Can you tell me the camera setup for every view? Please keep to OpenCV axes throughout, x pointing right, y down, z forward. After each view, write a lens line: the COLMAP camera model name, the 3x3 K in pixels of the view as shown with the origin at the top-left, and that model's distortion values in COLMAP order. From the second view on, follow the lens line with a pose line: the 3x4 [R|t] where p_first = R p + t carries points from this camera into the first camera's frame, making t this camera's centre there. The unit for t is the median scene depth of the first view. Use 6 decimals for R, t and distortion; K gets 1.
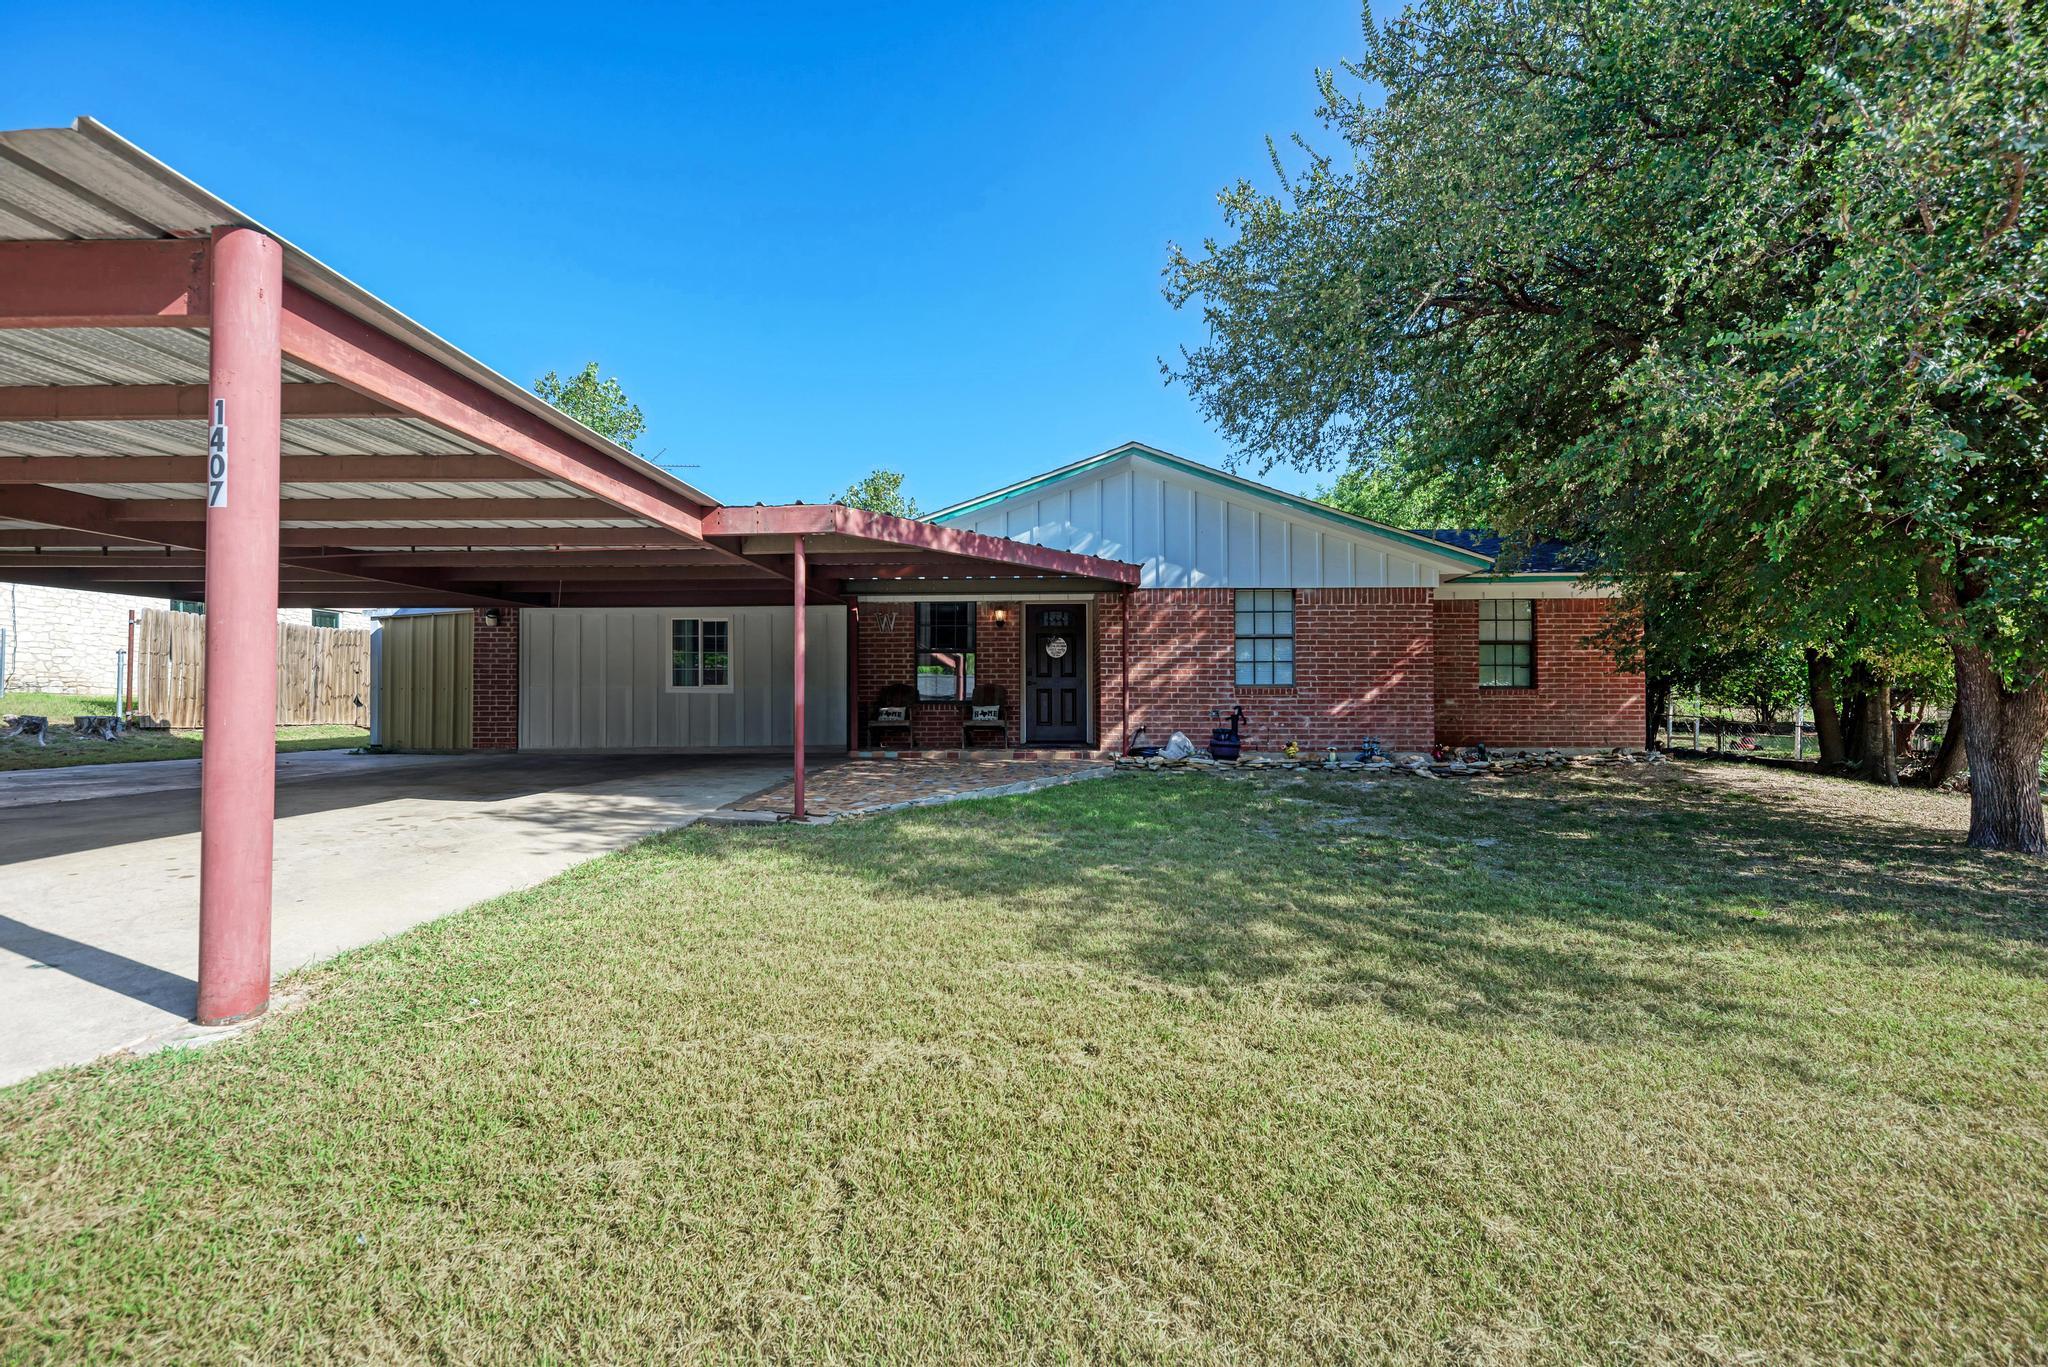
lens RADIAL K [[888.2, 0, 1030.9], [0, 888.2, 693.2], [0, 0, 1]] dist [-0.001055, -0.000111]
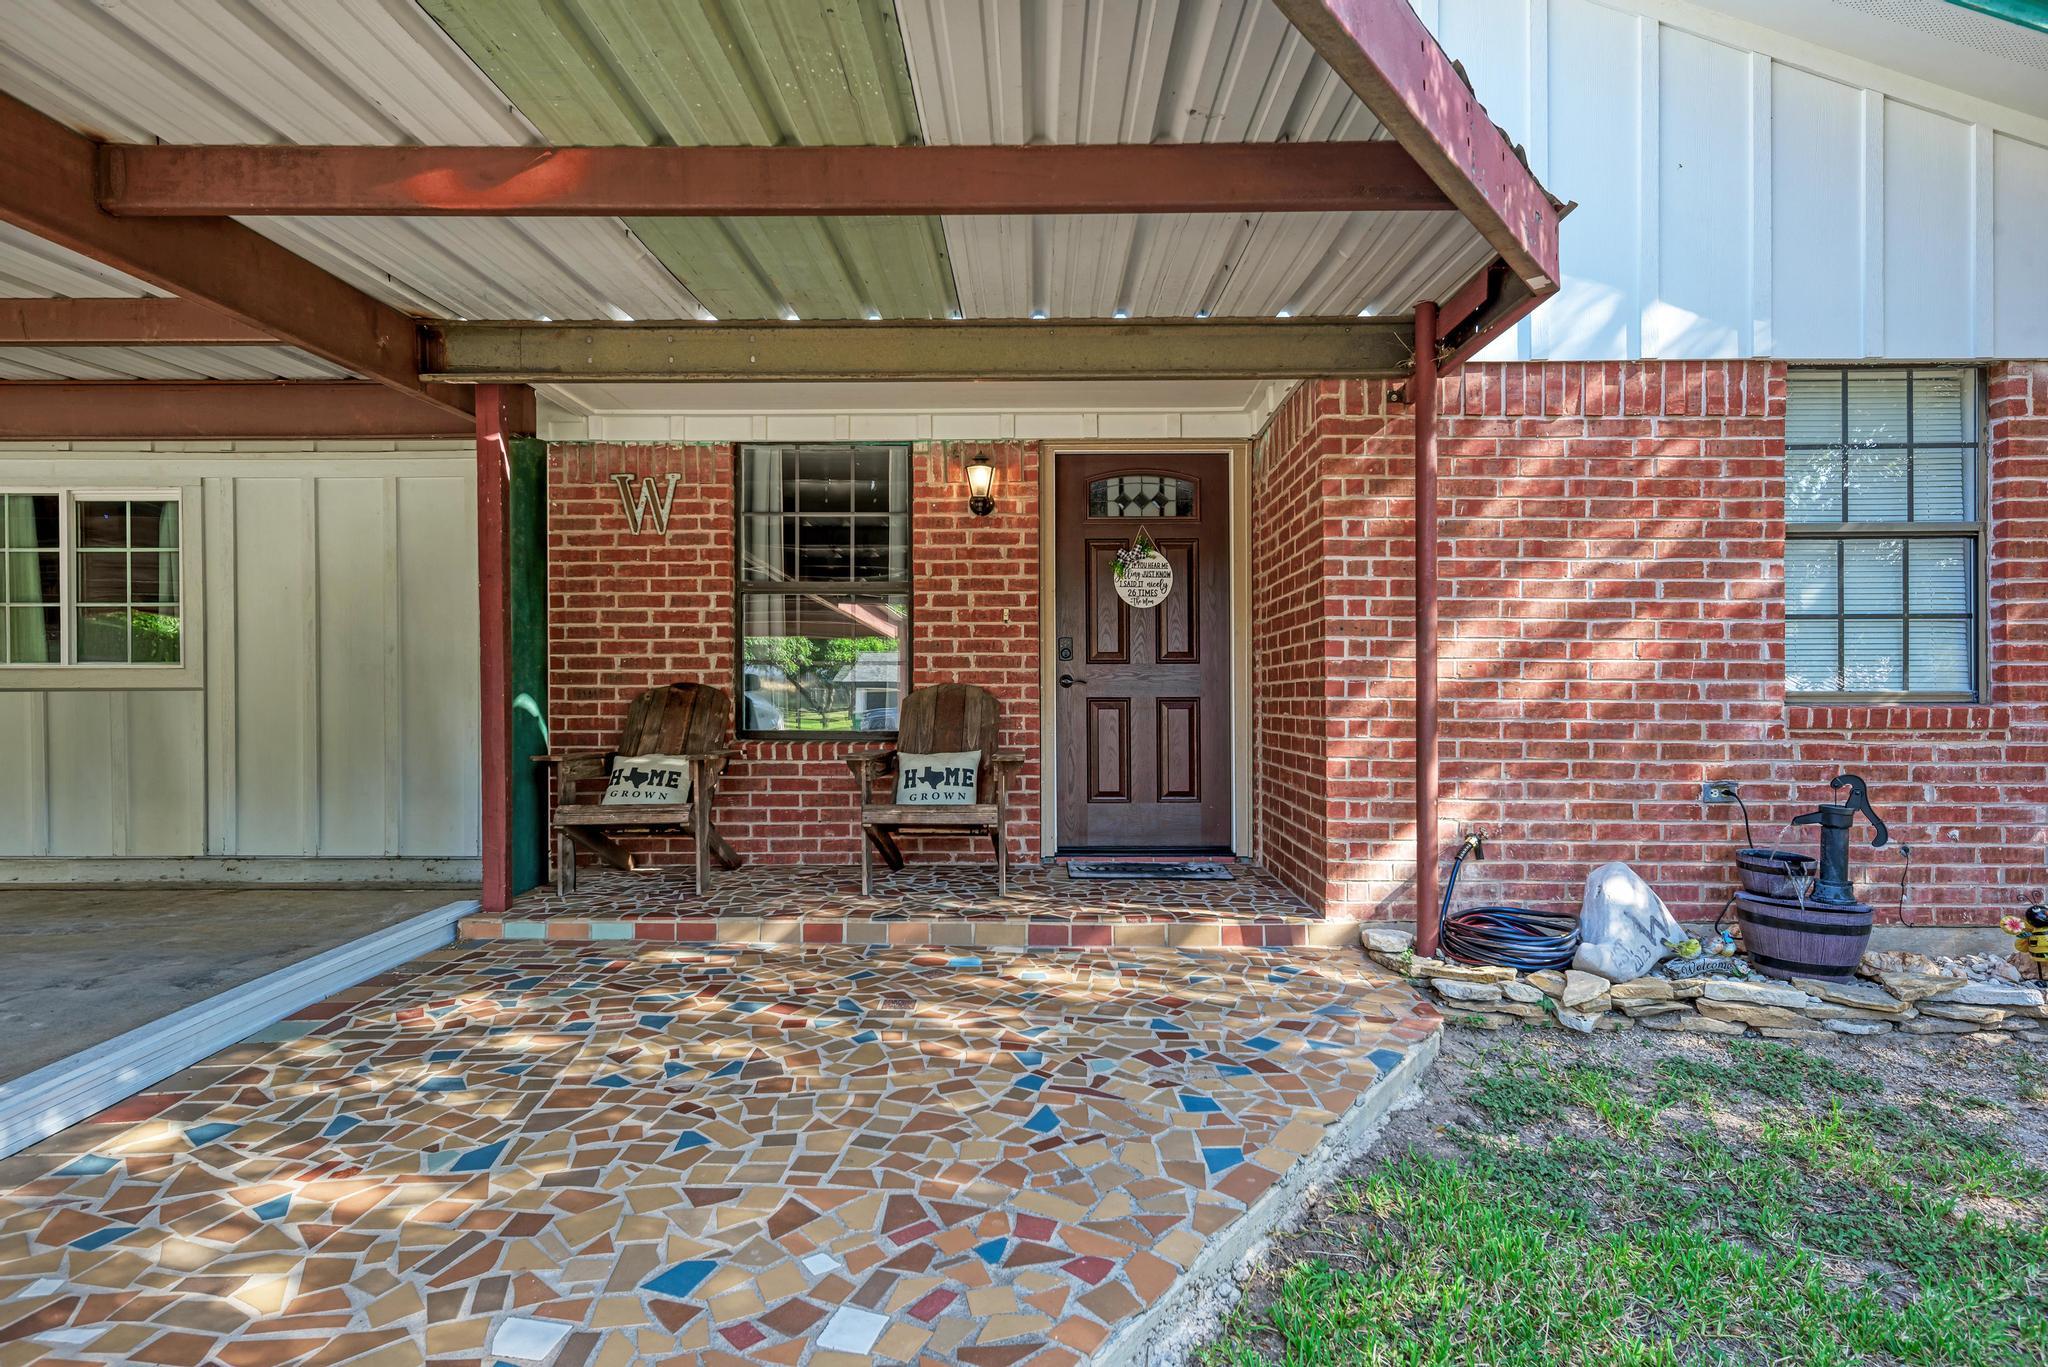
lens RADIAL K [[1069.0, 0, 1022.3], [0, 1069.0, 672.3], [0, 0, 1]] dist [-0.016700, 0.000499]
pose [[0.999856, -0.004651, 0.016326, -0.027957], [0.004470, 0.999929, 0.011087, -0.021404], [-0.016377, -0.011012, 0.999805, 0.638582]]
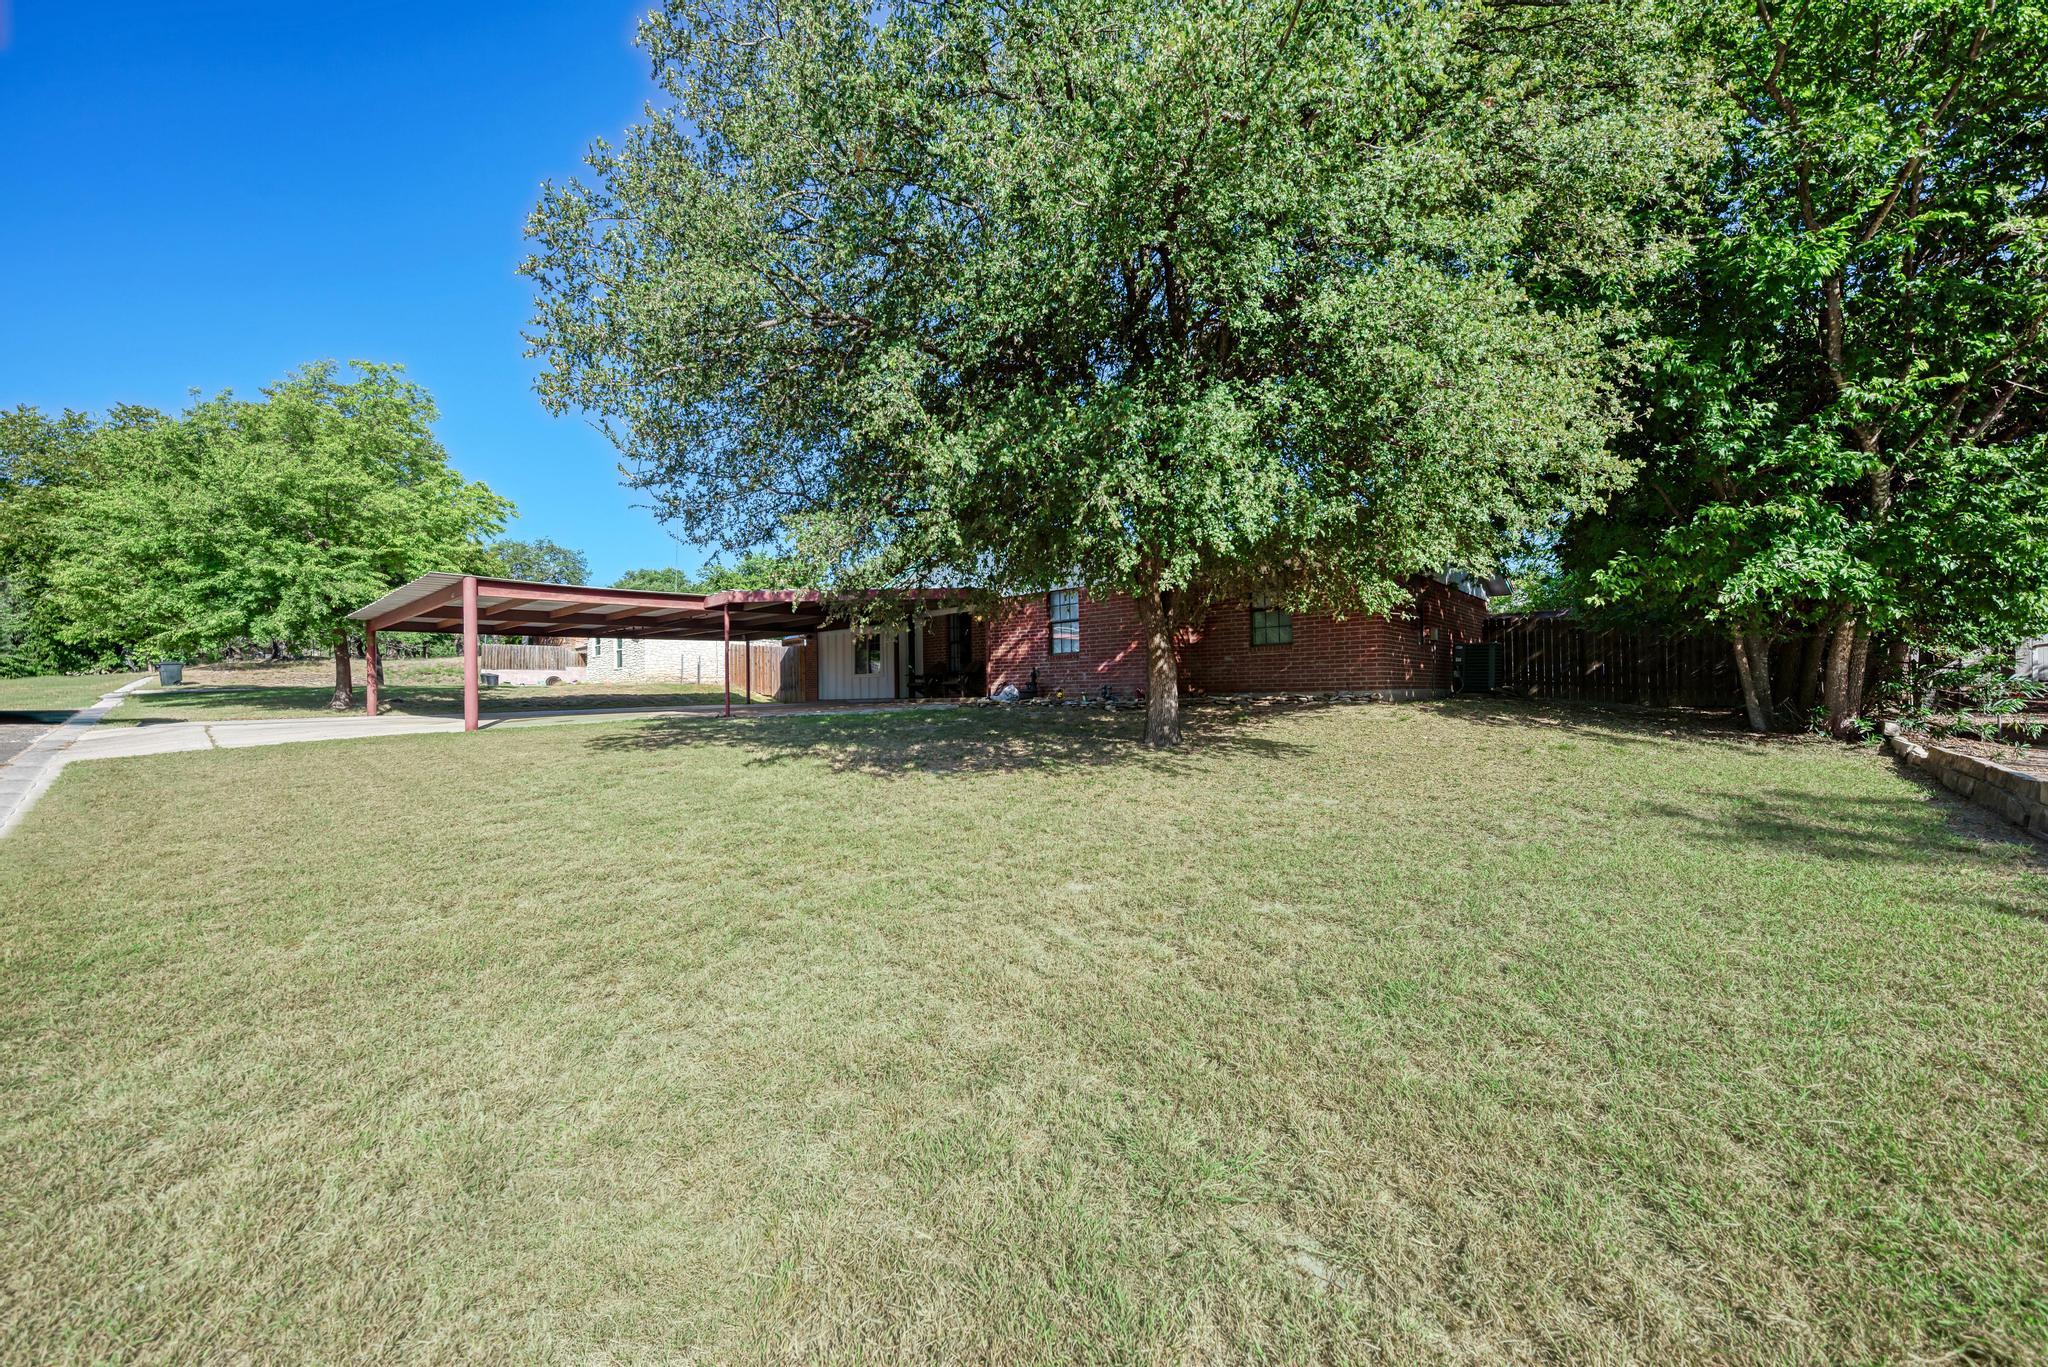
lens RADIAL K [[757.2, 0, 1024.9], [0, 757.2, 686.0], [0, 0, 1]] dist [-0.013402, -0.000810]
pose [[0.752267, -0.023390, -0.658443, 1.040918], [0.030758, 0.999527, -0.000365, 0.044049], [0.658140, -0.019978, 0.752630, -0.024374]]
